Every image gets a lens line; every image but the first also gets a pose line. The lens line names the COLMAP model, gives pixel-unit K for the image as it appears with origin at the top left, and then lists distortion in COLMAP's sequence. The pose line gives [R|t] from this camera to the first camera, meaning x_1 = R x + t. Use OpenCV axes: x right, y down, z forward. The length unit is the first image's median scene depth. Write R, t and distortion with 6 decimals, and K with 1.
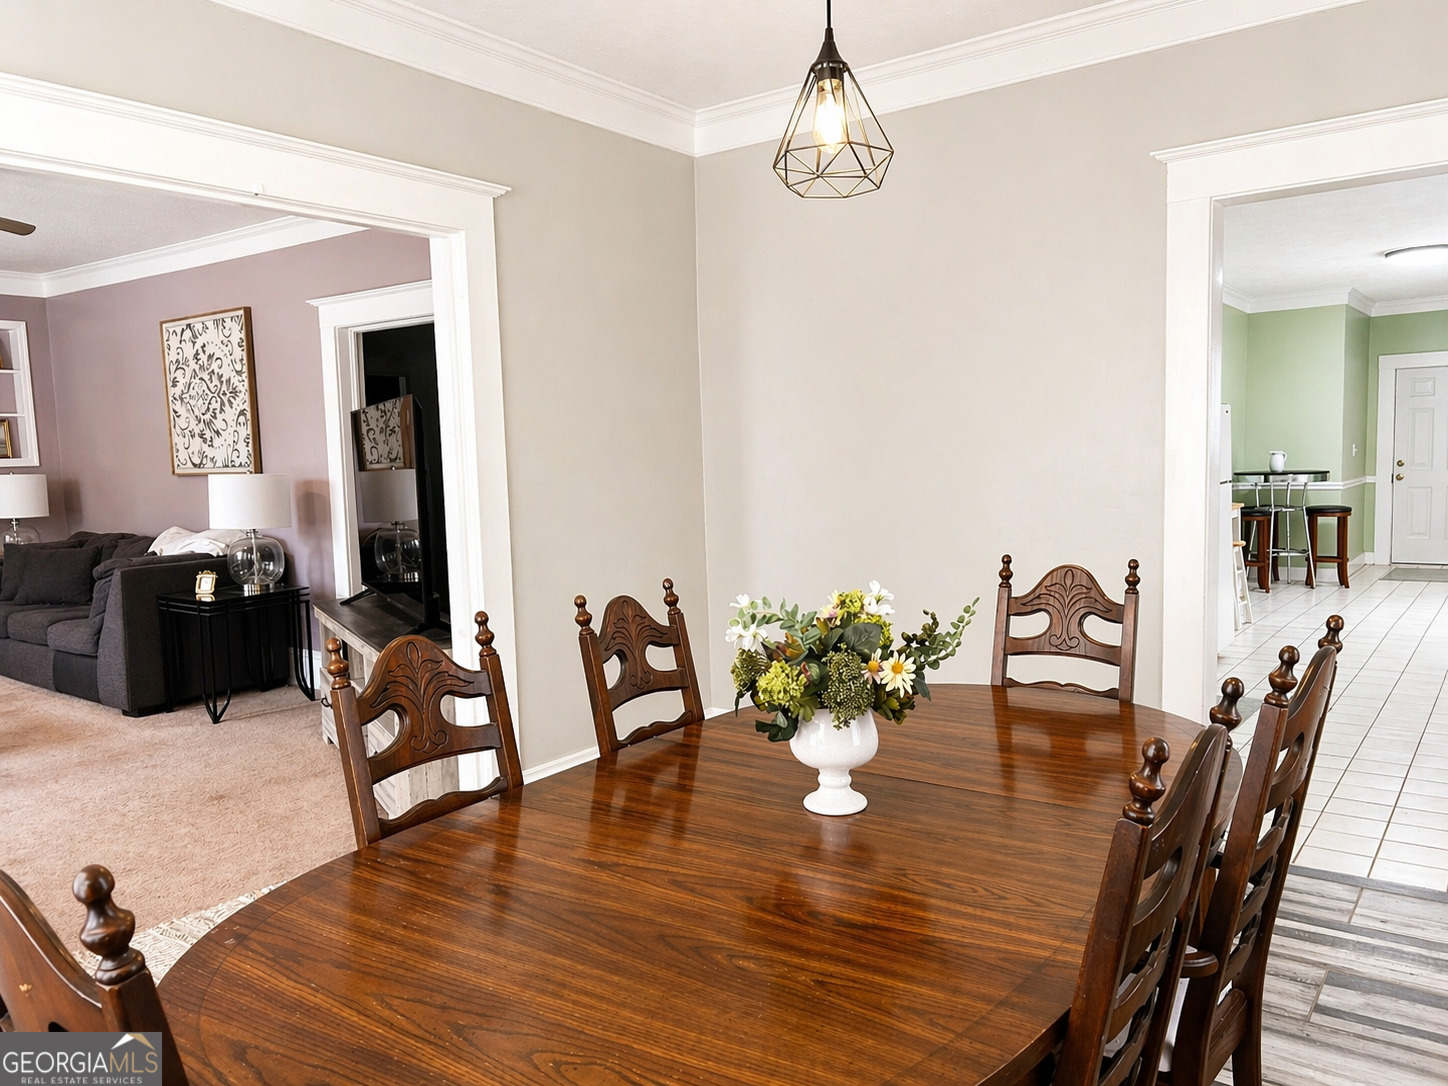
lens RADIAL K [[1067.5, 0, 726.7], [0, 1067.5, 553.9], [0, 0, 1]] dist [0.042389, -0.049578]
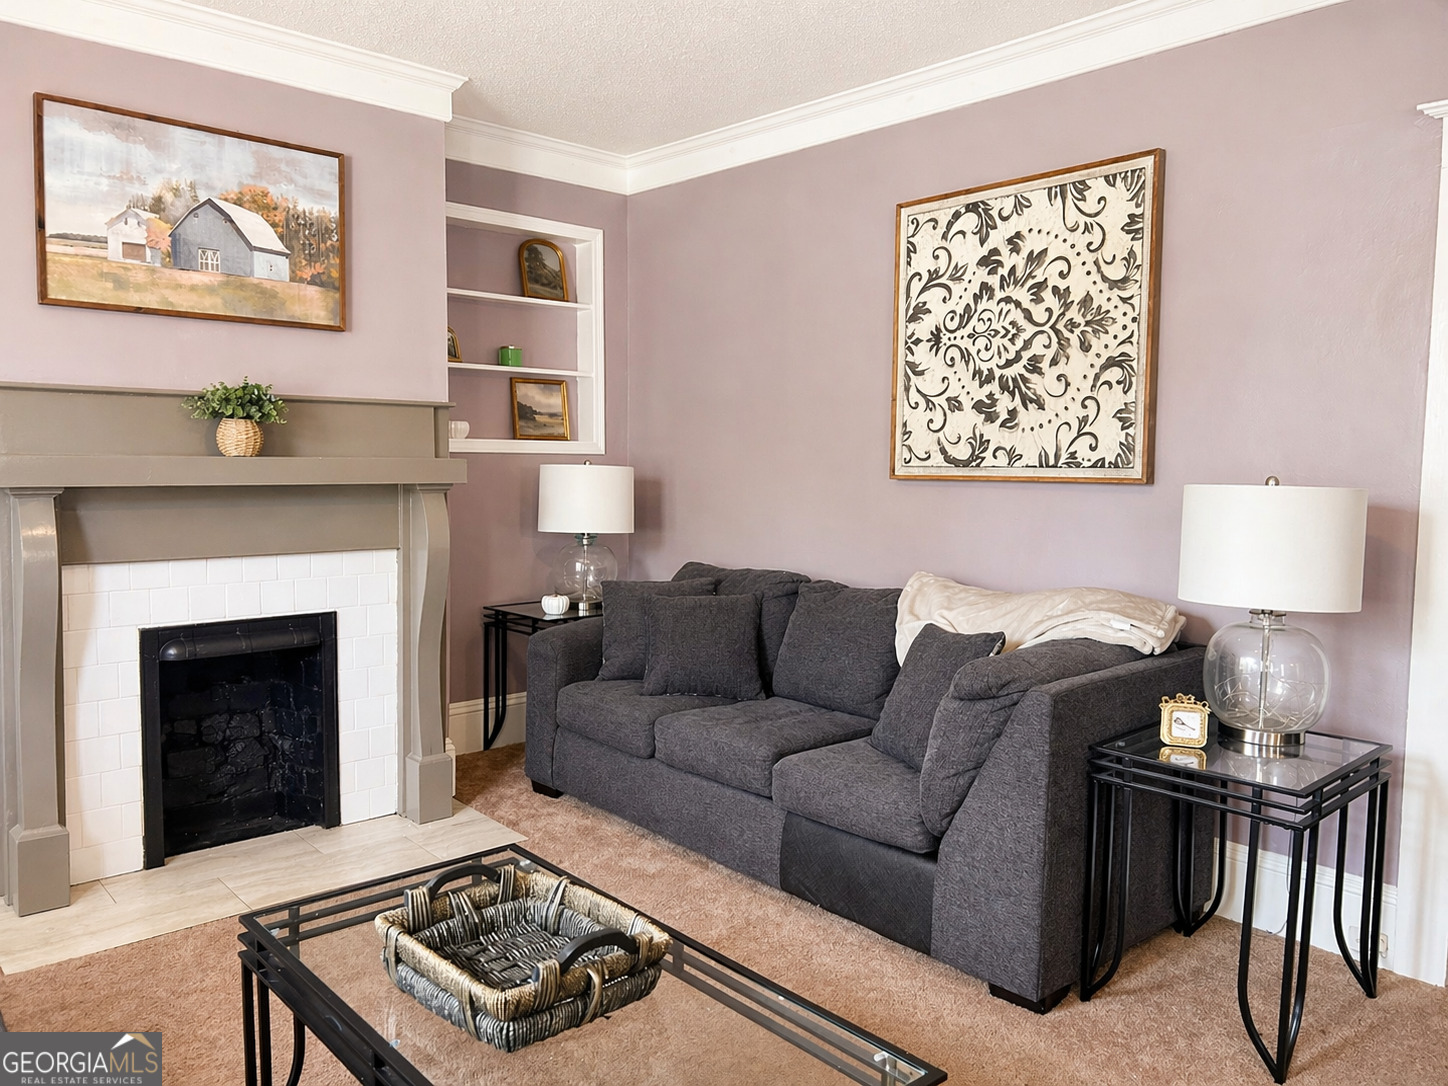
lens RADIAL K [[1067.5, 0, 722.0], [0, 1067.5, 554.6], [0, 0, 1]] dist [0.042389, -0.049578]
pose [[0.980775, 0.059197, -0.185947, -0.520373], [-0.062803, 0.997934, -0.013559, -0.020664], [0.184761, 0.024976, 0.982466, 0.454071]]
